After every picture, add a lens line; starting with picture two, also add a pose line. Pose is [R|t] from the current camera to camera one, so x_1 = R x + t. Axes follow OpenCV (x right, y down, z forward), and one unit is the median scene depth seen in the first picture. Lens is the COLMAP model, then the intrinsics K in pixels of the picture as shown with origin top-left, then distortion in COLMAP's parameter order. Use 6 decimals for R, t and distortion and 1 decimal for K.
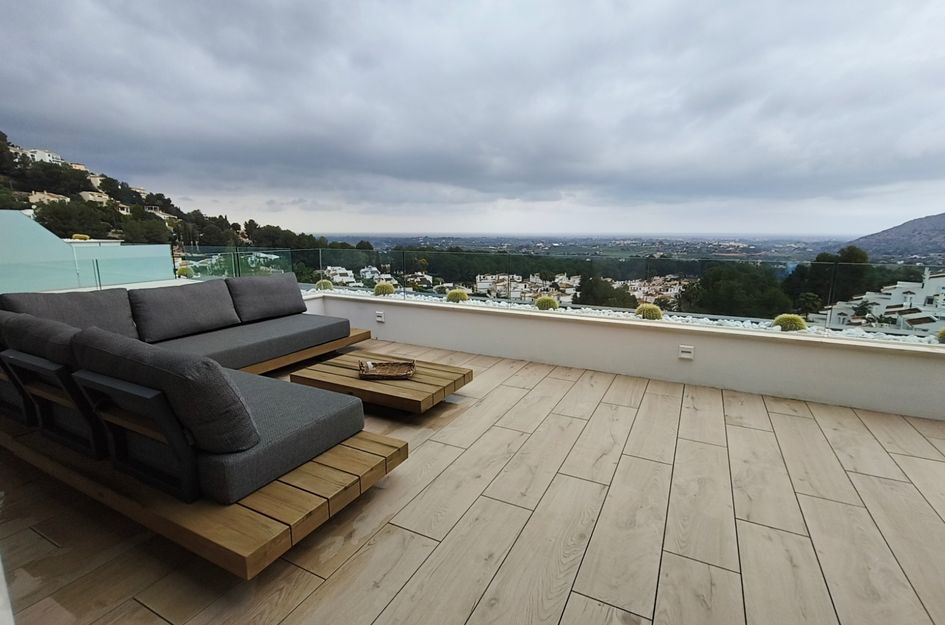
lens RADIAL K [[444.3, 0, 478.9], [0, 444.3, 311.5], [0, 0, 1]] dist [0.003178, 0.000930]
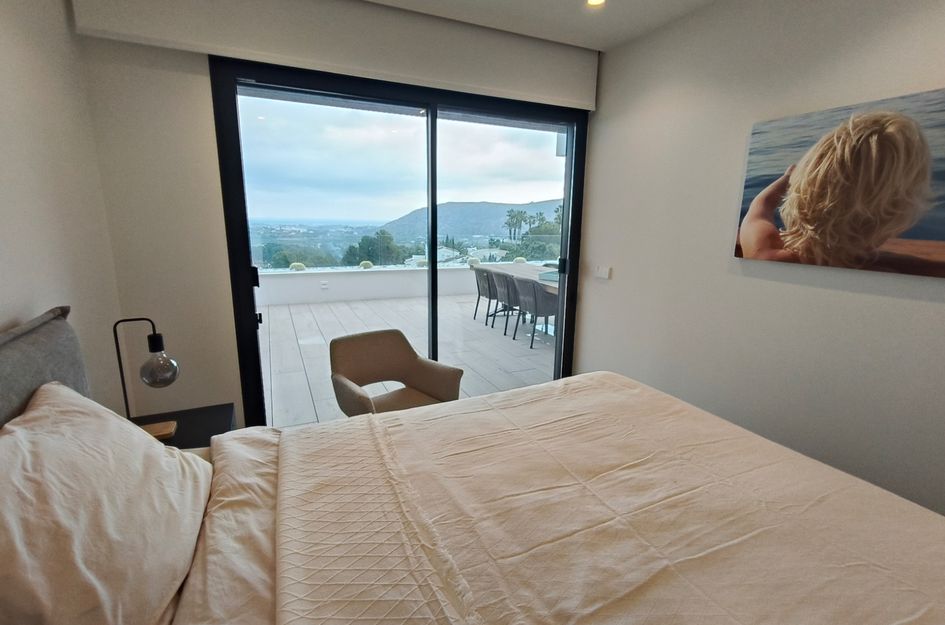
lens RADIAL K [[445.0, 0, 481.4], [0, 445.0, 316.0], [0, 0, 1]] dist [0.003058, 0.000457]
pose [[0.616636, -0.157950, 0.771240, -0.380414], [0.125595, 0.986856, 0.101690, 0.073281], [-0.777165, 0.034158, 0.628369, -0.445016]]
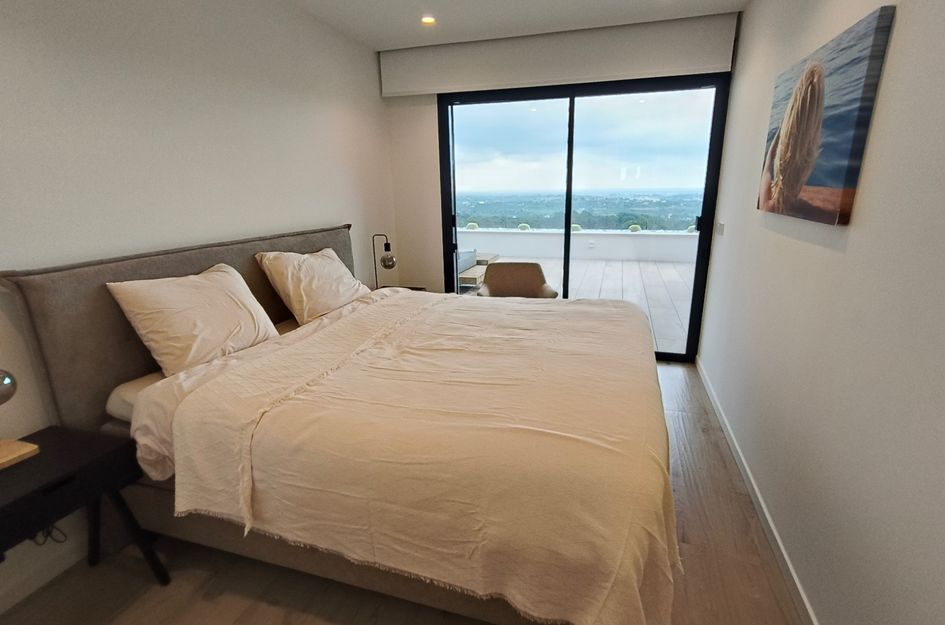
lens RADIAL K [[449.6, 0, 484.2], [0, 449.6, 308.3], [0, 0, 1]] dist [0.000970, 0.000660]
pose [[0.984595, -0.057548, 0.165110, -0.275594], [0.044089, 0.995485, 0.084059, 0.125779], [-0.169202, -0.075485, 0.982687, -0.699906]]
